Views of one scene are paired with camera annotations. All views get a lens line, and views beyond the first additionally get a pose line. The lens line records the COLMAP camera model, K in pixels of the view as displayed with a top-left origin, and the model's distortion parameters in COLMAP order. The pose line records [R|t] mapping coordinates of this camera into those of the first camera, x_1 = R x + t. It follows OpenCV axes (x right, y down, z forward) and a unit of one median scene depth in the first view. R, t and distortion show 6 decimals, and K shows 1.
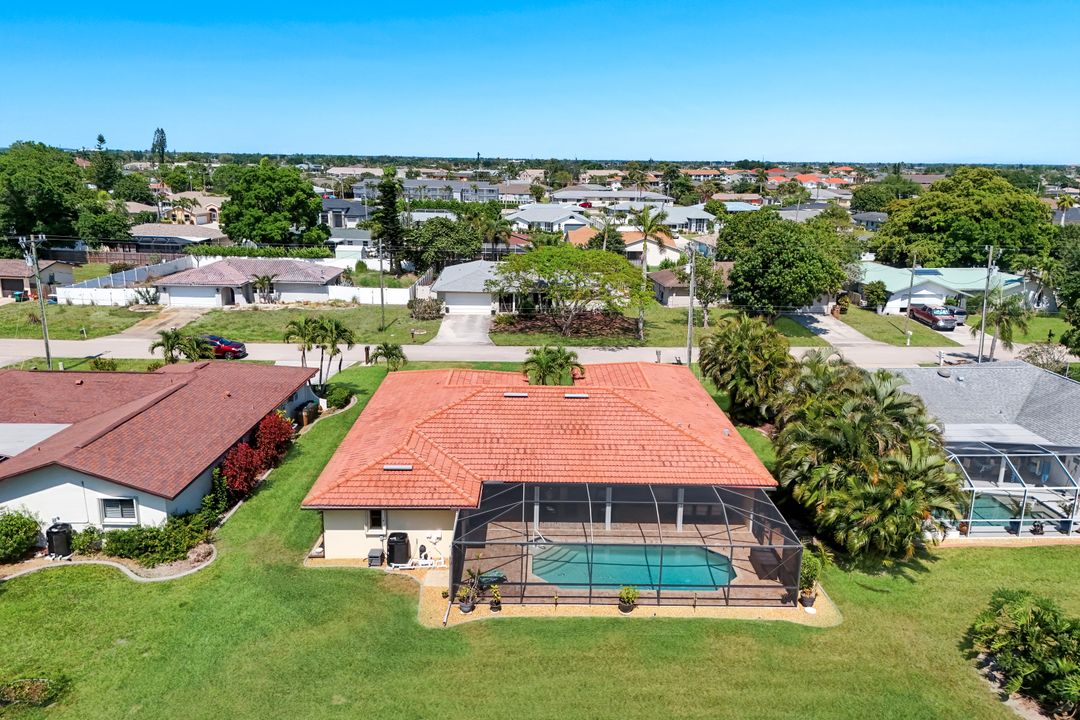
lens RADIAL K [[790.9, 0, 540.0], [0, 790.9, 360.0], [0, 0, 1]] dist [0.059463, -0.038433]
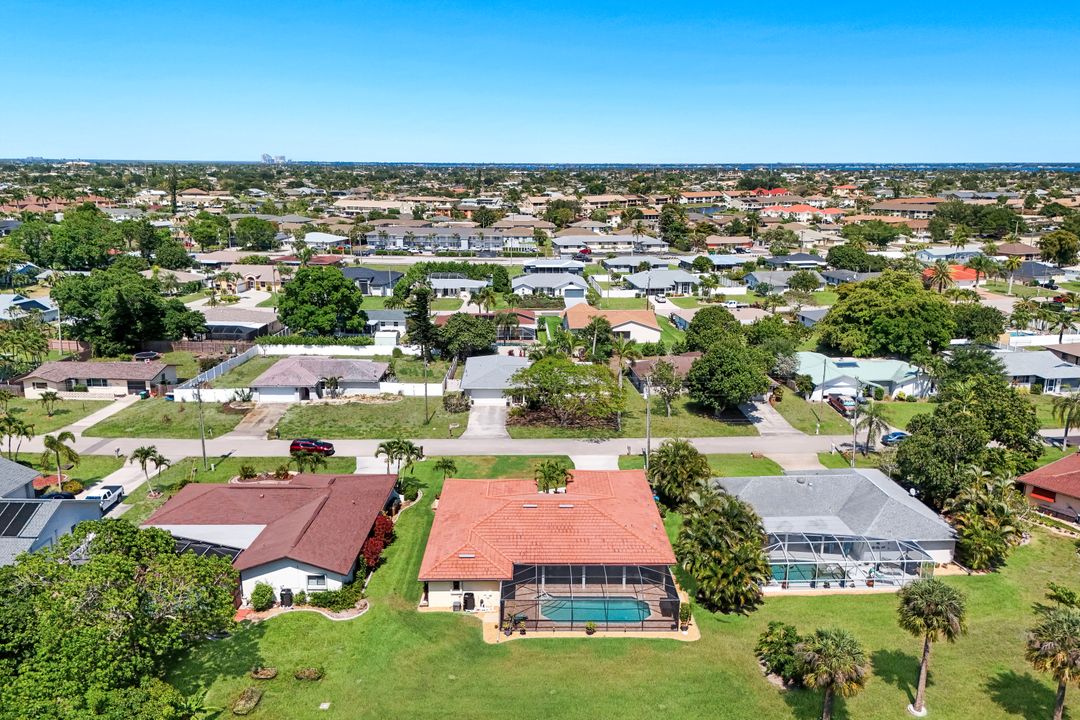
lens RADIAL K [[825.0, 0, 540.0], [0, 825.0, 360.0], [0, 0, 1]] dist [0.091947, -0.118910]
pose [[0.999929, -0.010774, -0.005161, 0.002825], [0.010697, 0.999834, -0.014763, -0.216416], [0.005319, 0.014707, 0.999878, -0.693317]]
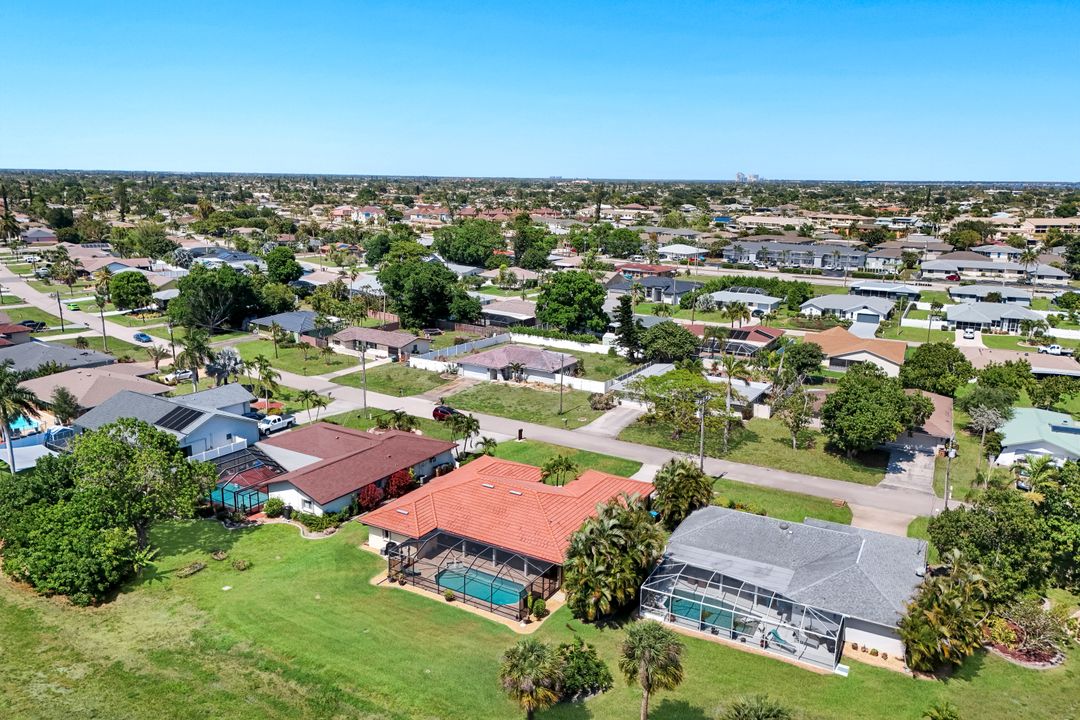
lens RADIAL K [[790.9, 0, 540.0], [0, 790.9, 360.0], [0, 0, 1]] dist [0.059463, -0.038433]
pose [[0.851173, 0.112398, -0.512709, 0.892359], [-0.127568, 0.991814, 0.005648, -0.247758], [0.509146, 0.060598, 0.858544, -0.500608]]
